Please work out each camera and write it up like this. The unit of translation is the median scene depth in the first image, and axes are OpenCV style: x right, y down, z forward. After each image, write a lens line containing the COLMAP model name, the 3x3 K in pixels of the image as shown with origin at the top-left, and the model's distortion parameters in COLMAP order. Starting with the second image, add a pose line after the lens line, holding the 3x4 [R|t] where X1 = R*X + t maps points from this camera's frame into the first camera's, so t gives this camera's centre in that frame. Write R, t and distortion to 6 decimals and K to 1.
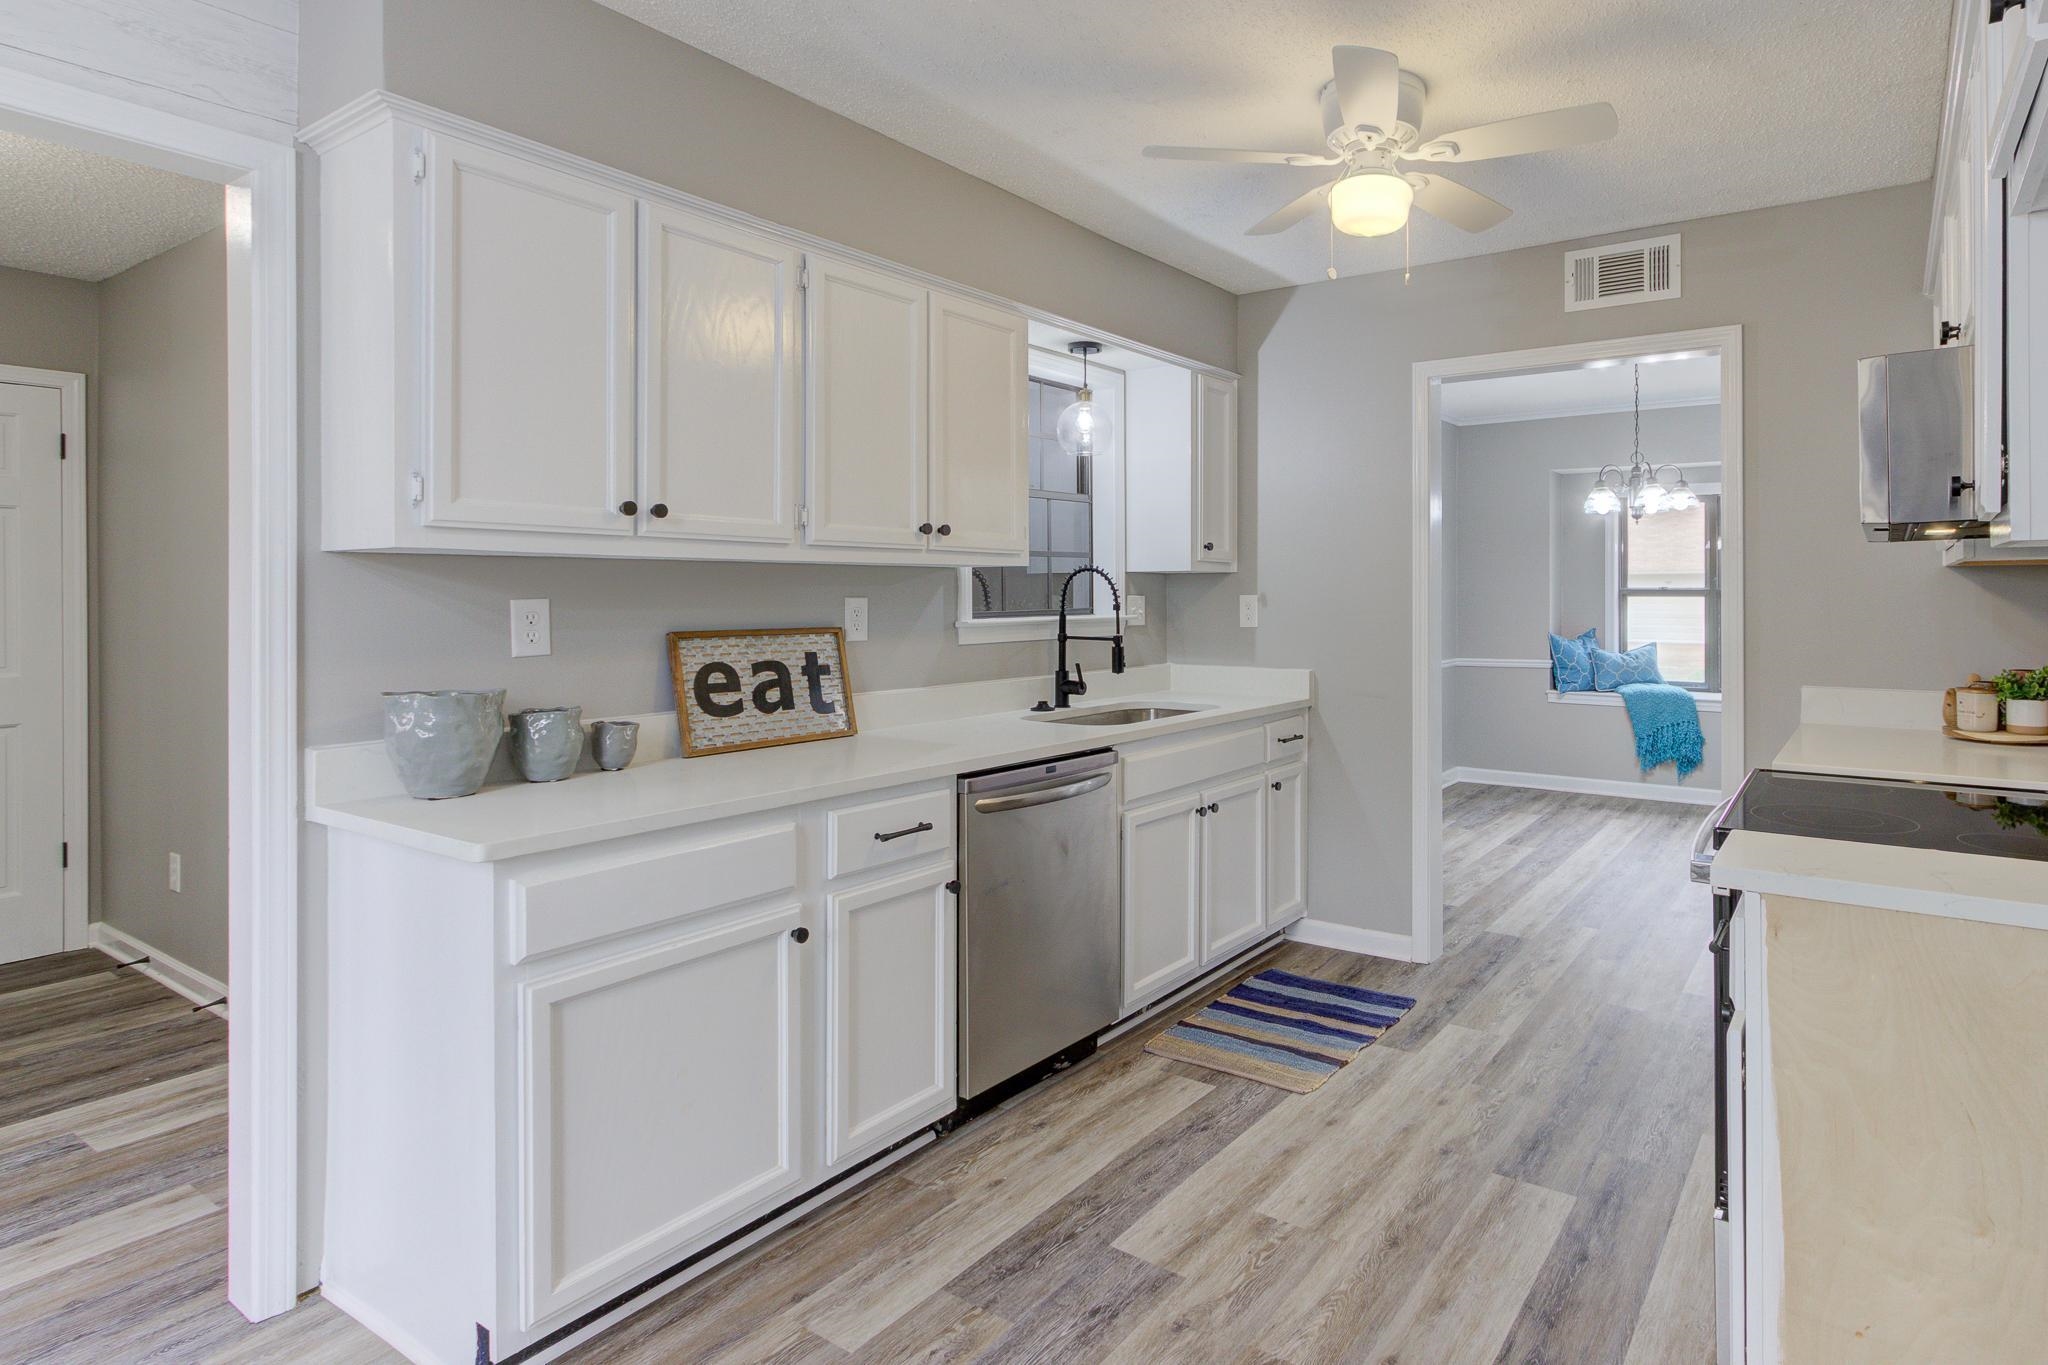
lens RADIAL K [[1101.1, 0, 1178.5], [0, 1101.1, 591.0], [0, 0, 1]] dist [0.000190, 0.000854]
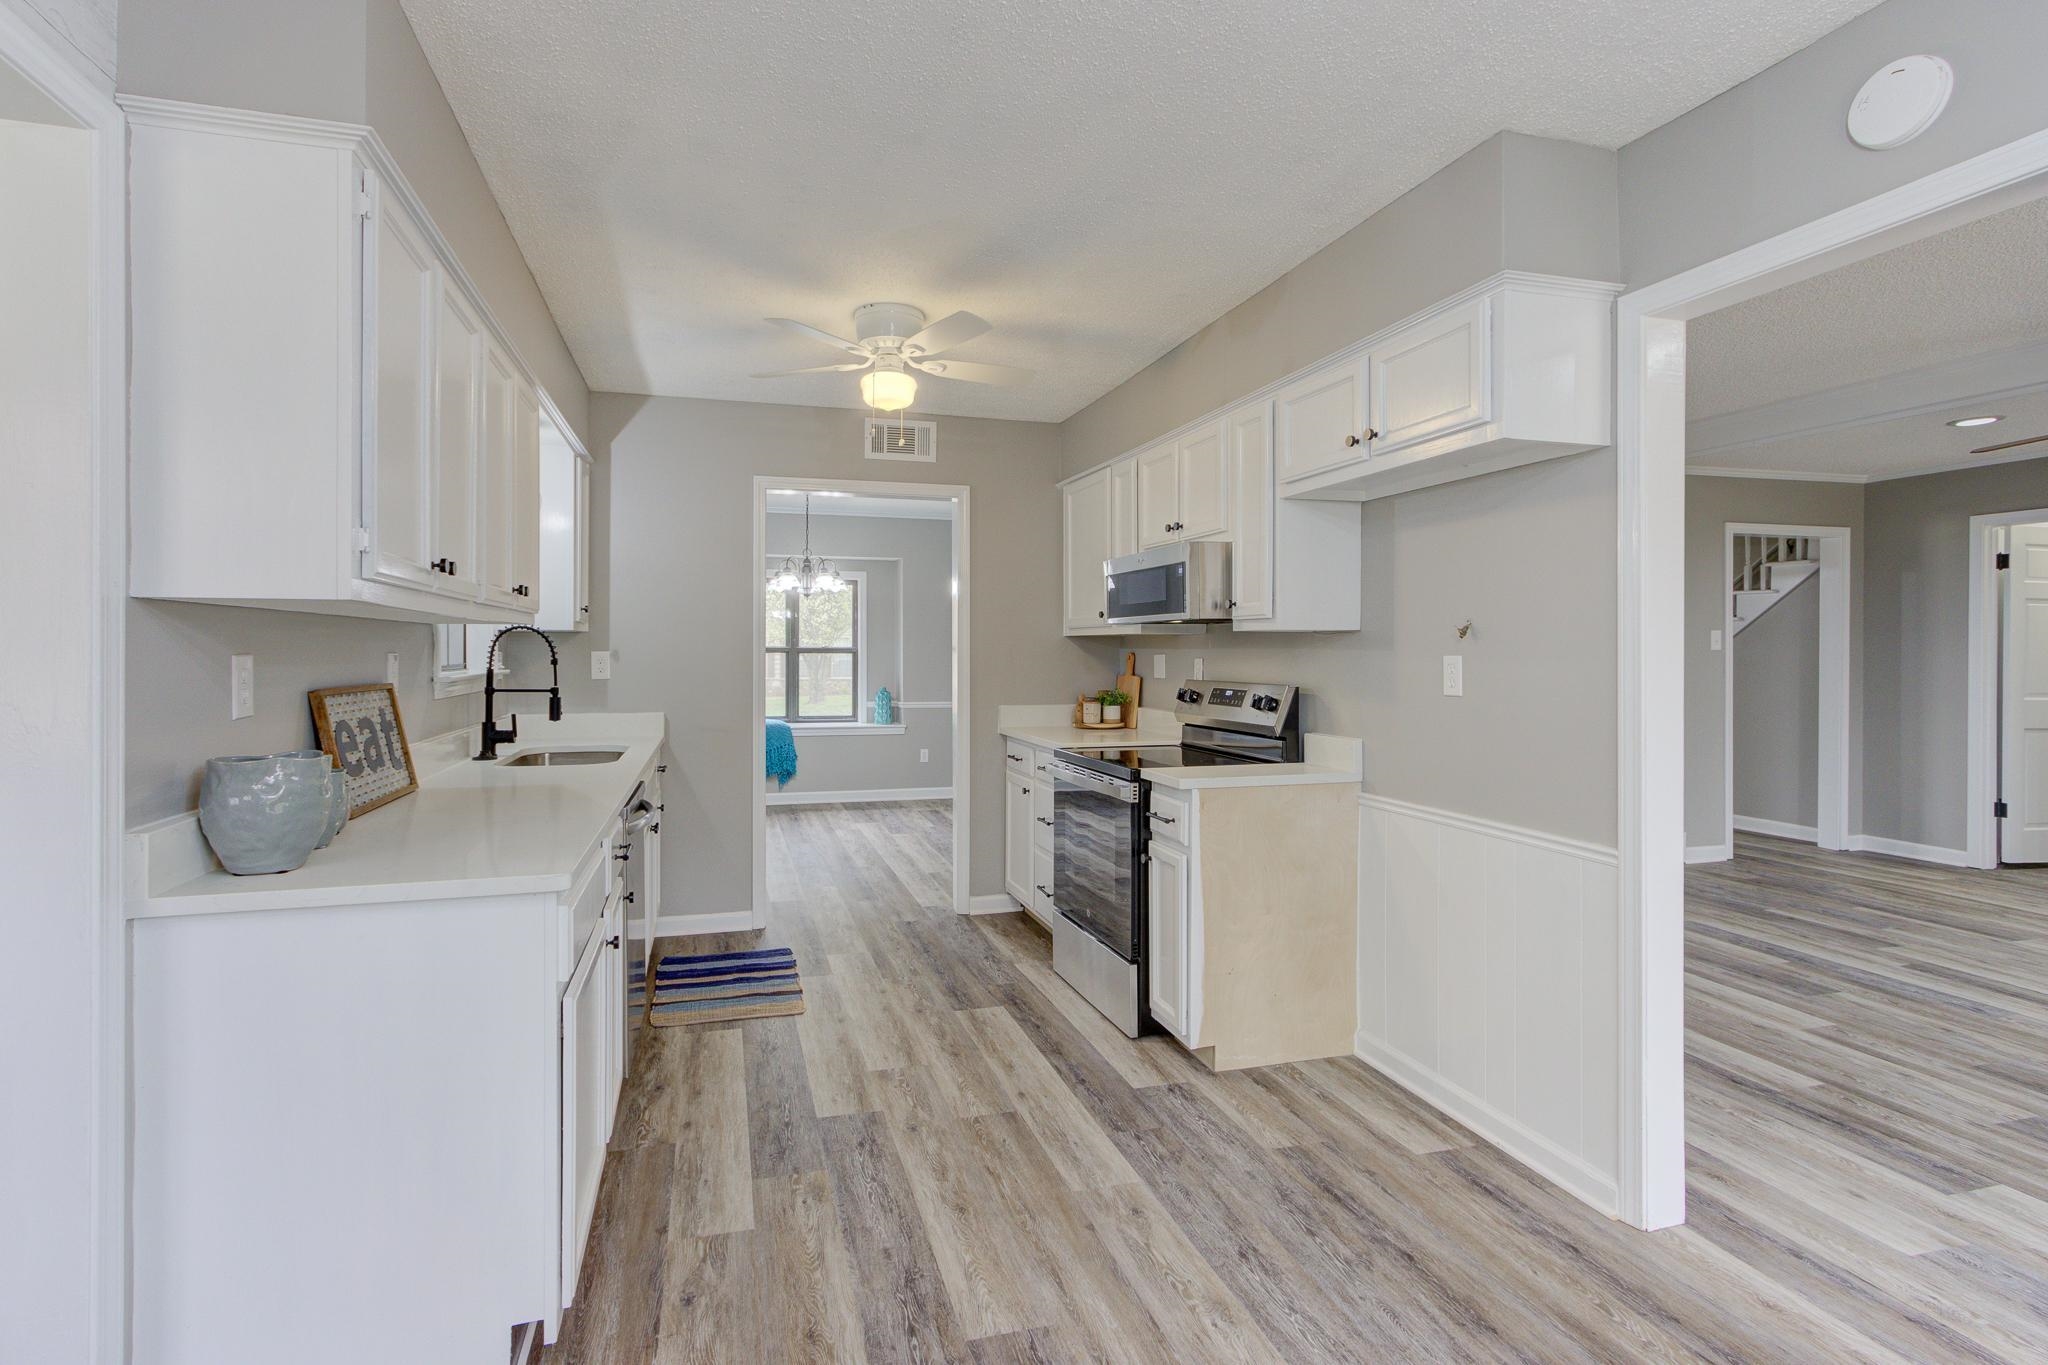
lens RADIAL K [[971.4, 0, 998.1], [0, 971.4, 652.9], [0, 0, 1]] dist [-0.001945, 0.000223]
pose [[0.663290, 0.000377, 0.748363, -0.557968], [-0.003854, 0.999988, 0.002912, 0.000922], [-0.748353, -0.004815, 0.663283, 0.011051]]
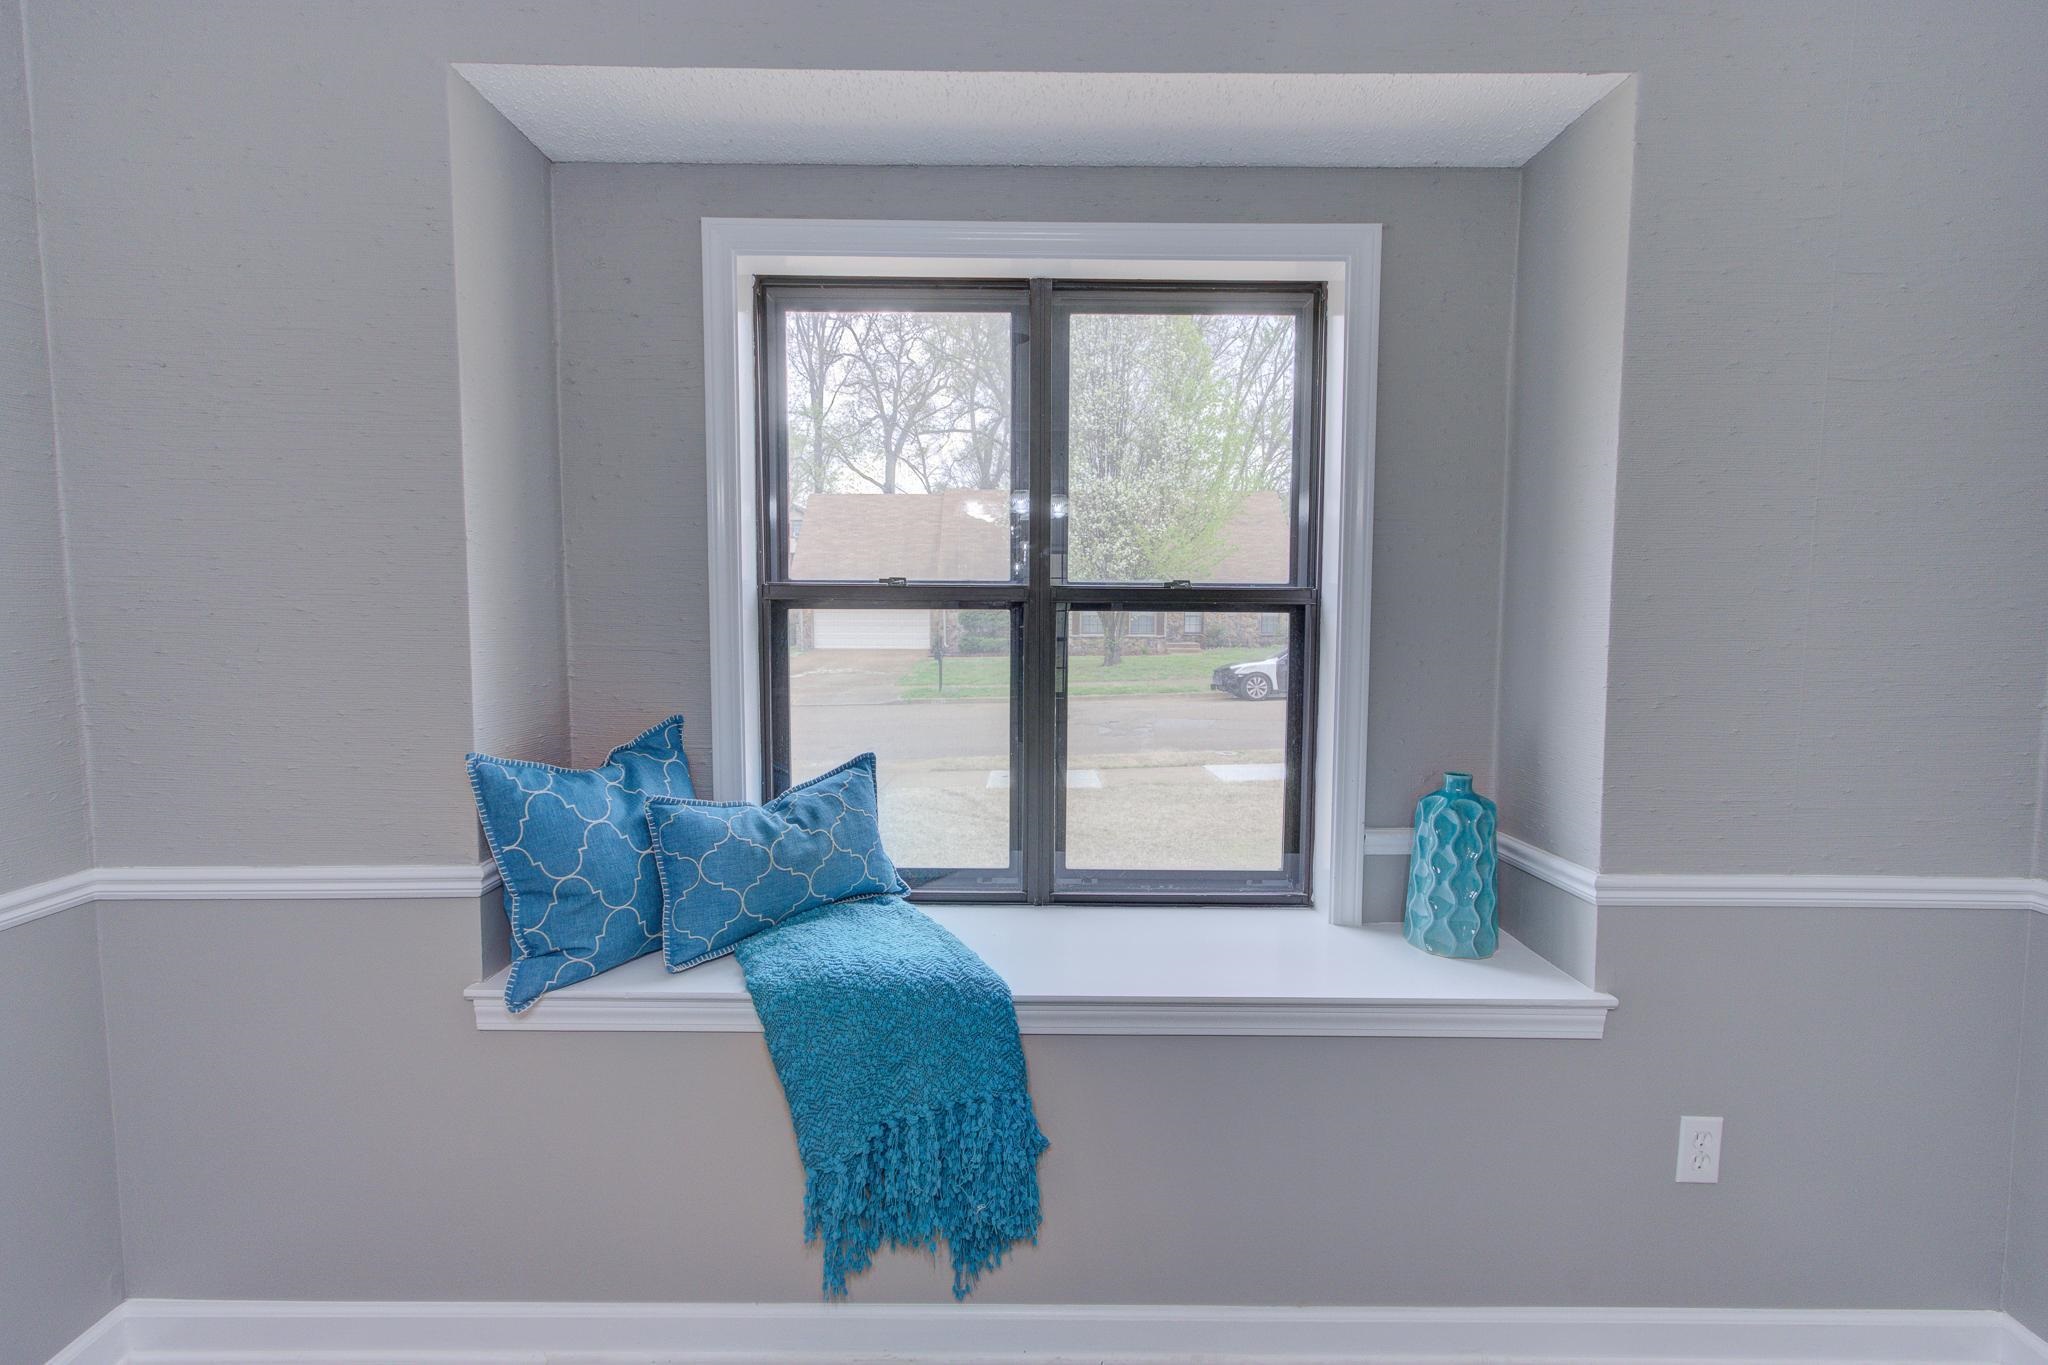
lens RADIAL K [[949.0, 0, 1024.0], [0, 949.0, 682.5], [0, 0, 1]] dist [0.003261, 0.000380]
pose [[0.841695, -0.039411, 0.538512, 0.738381], [-0.004707, 0.996759, 0.080306, 0.009063], [-0.539932, -0.070128, 0.838782, 1.709921]]
